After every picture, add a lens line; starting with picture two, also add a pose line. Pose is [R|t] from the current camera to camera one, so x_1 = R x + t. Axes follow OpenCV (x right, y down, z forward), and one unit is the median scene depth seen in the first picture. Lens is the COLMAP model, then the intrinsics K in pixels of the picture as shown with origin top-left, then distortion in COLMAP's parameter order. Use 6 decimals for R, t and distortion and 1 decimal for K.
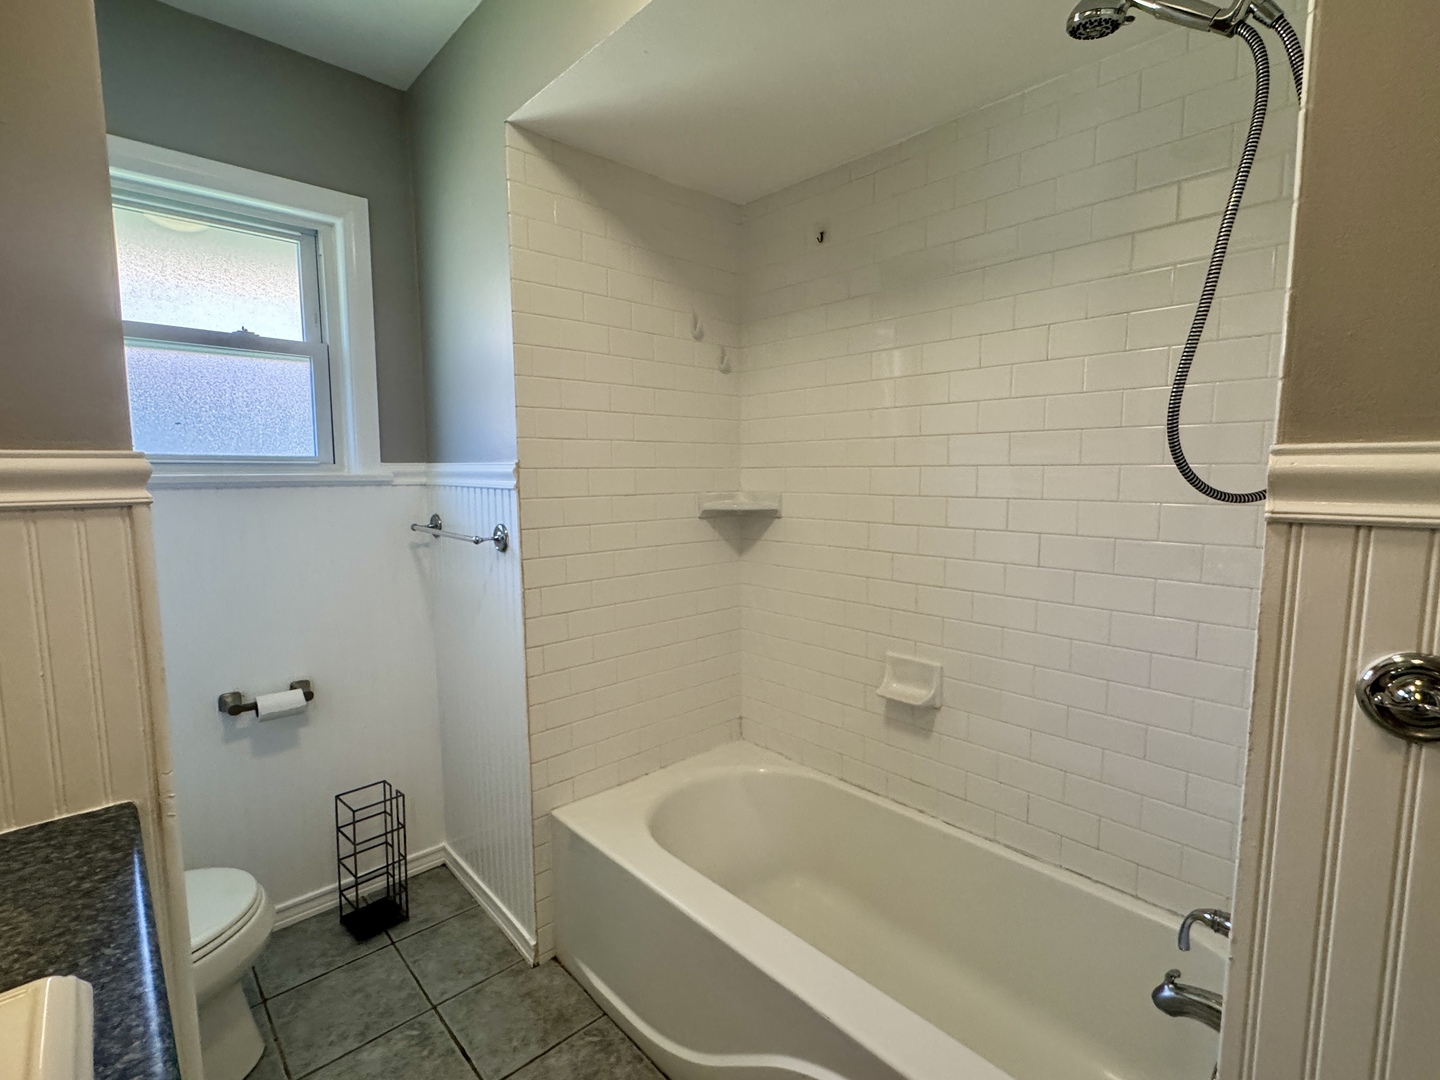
lens RADIAL K [[666.7, 0, 715.1], [0, 666.7, 537.2], [0, 0, 1]] dist [-0.005444, -0.000461]
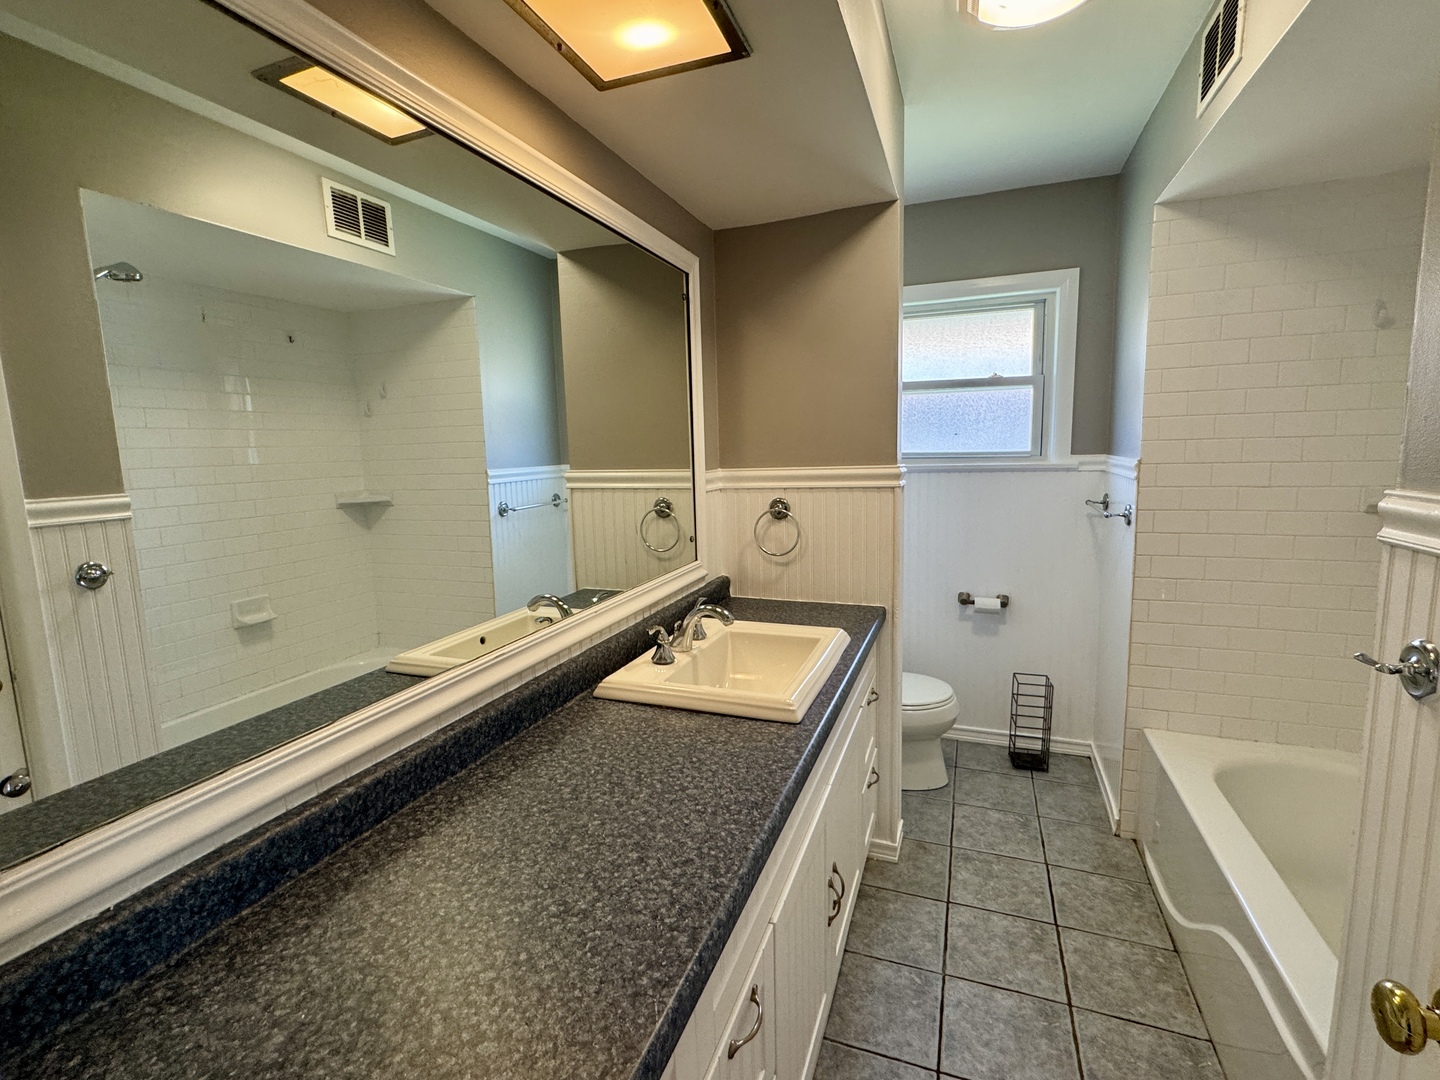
lens RADIAL K [[666.7, 0, 720.1], [0, 666.7, 537.8], [0, 0, 1]] dist [-0.005444, -0.000461]
pose [[0.435769, 0.114317, -0.892769, 0.486009], [-0.066166, 0.993286, 0.094892, -0.024254], [0.897623, 0.017720, 0.440407, -0.304254]]
